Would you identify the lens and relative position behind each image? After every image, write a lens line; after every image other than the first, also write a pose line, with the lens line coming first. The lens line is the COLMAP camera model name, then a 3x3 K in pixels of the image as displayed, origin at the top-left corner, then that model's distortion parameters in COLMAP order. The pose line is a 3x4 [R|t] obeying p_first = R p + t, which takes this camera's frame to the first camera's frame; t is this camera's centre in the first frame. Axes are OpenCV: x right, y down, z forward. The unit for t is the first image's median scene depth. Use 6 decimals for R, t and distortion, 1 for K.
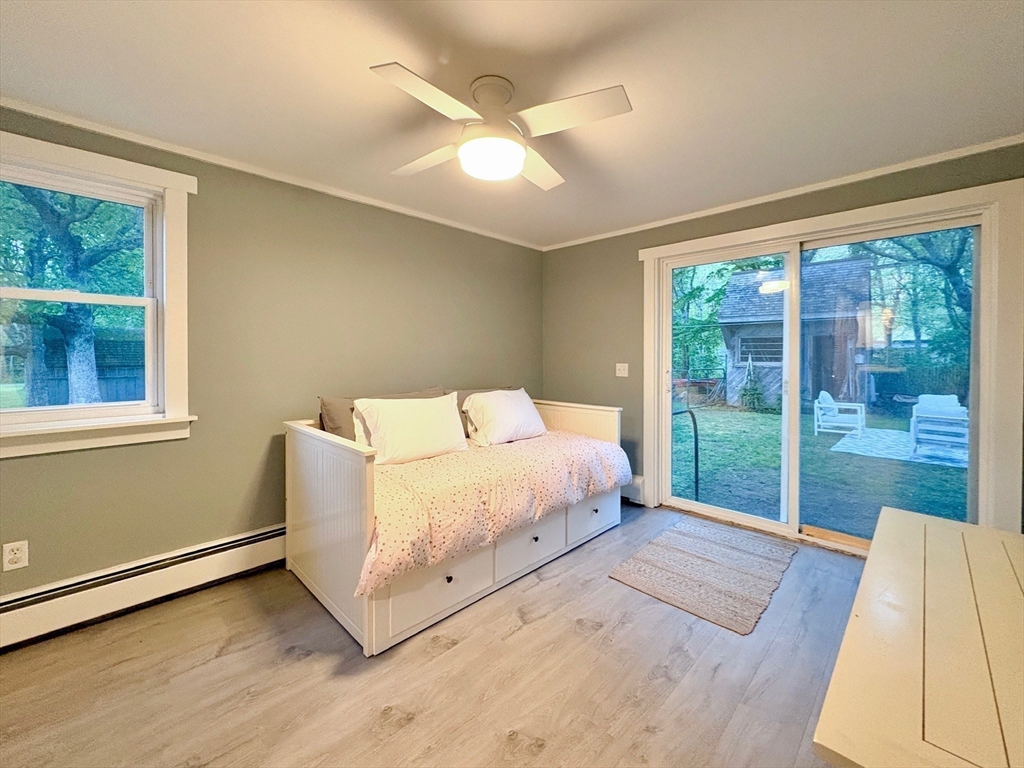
lens RADIAL K [[417.5, 0, 517.8], [0, 417.5, 365.6], [0, 0, 1]] dist [0.002937, 0.000082]
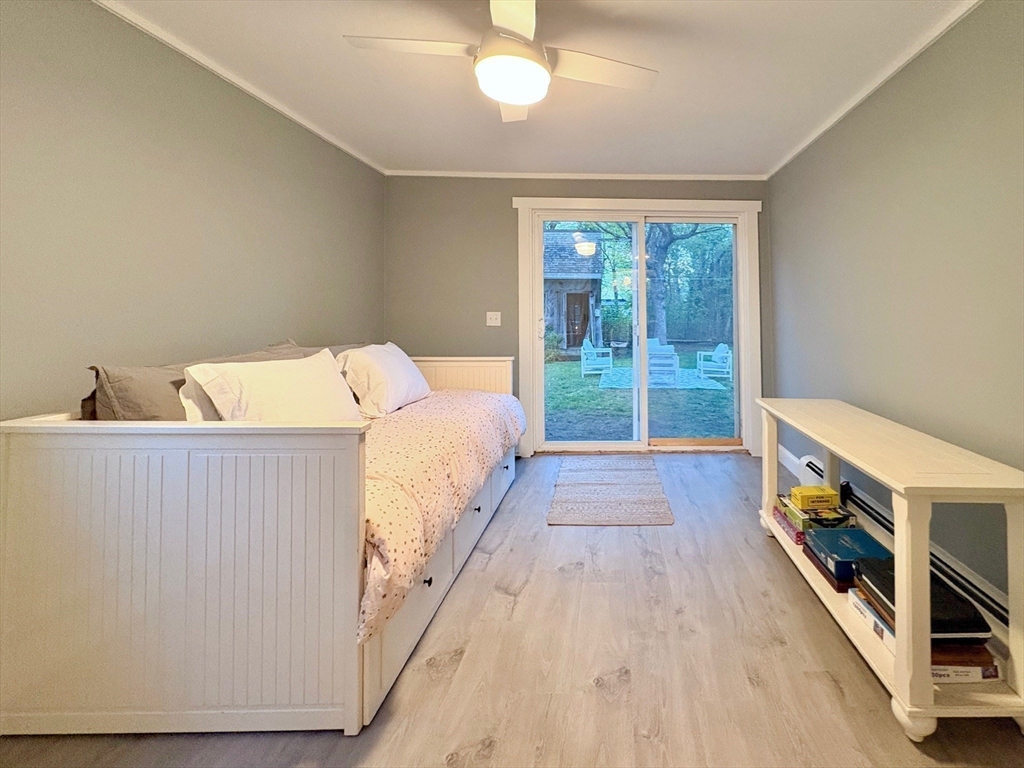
lens RADIAL K [[506.6, 0, 538.7], [0, 506.6, 307.4], [0, 0, 1]] dist [0.001640, 0.000416]
pose [[0.691490, 0.017943, 0.722163, -0.608213], [0.013713, 0.999185, -0.037957, 0.034973], [-0.722256, 0.036150, 0.690681, 0.158752]]
